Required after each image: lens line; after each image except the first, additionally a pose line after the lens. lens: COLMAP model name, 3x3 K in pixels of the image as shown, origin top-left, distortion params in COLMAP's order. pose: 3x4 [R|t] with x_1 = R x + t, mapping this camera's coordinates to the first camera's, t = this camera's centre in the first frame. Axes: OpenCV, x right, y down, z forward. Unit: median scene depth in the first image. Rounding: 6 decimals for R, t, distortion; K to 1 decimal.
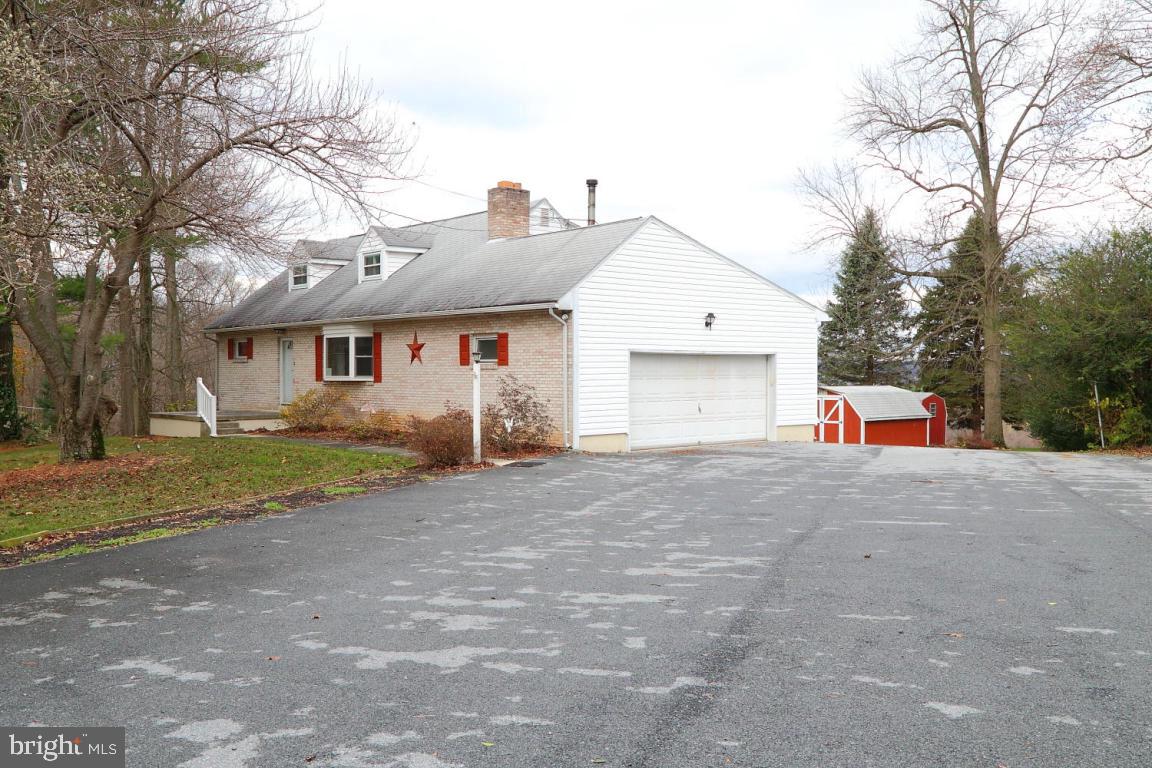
lens RADIAL K [[1081.2, 0, 576.0], [0, 1081.2, 384.0], [0, 0, 1]] dist [0.011293, -0.004439]
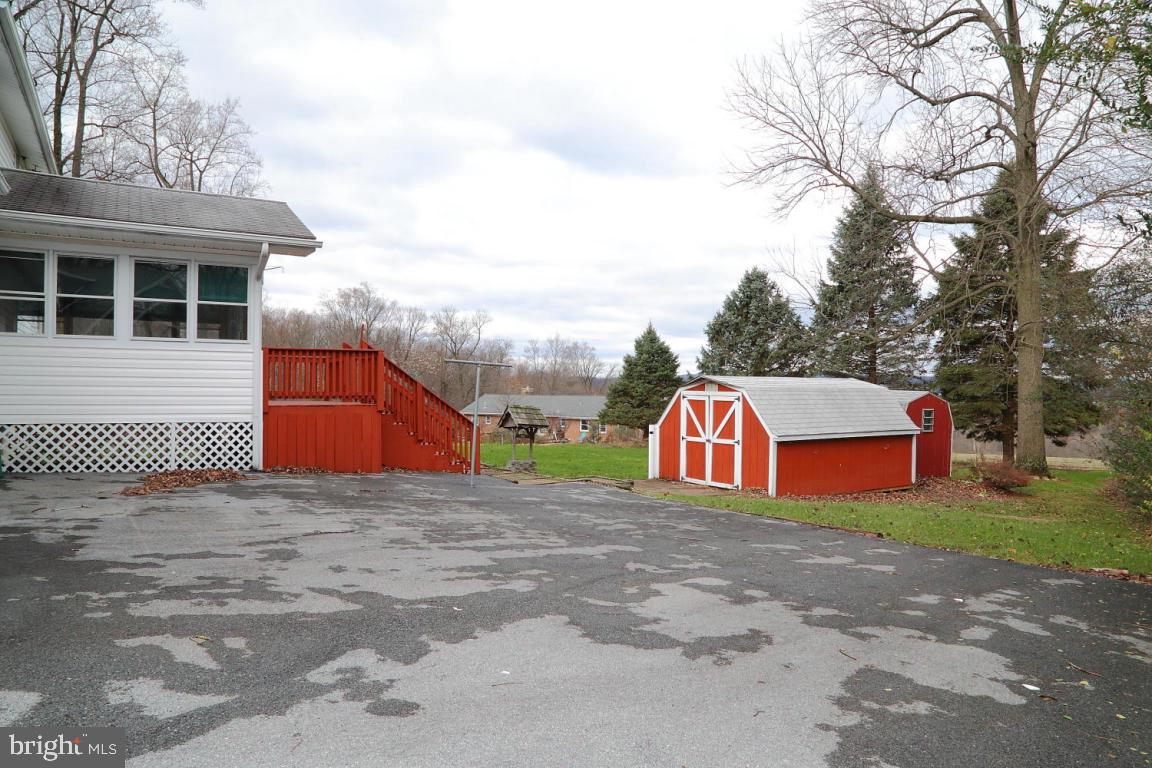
lens RADIAL K [[791.4, 0, 576.0], [0, 791.4, 384.0], [0, 0, 1]] dist [-0.074088, 0.005716]
pose [[0.986808, 0.011094, -0.161513, 0.183723], [-0.012102, 0.999913, -0.005256, 0.007546], [0.161441, 0.007141, 0.986857, 0.481537]]
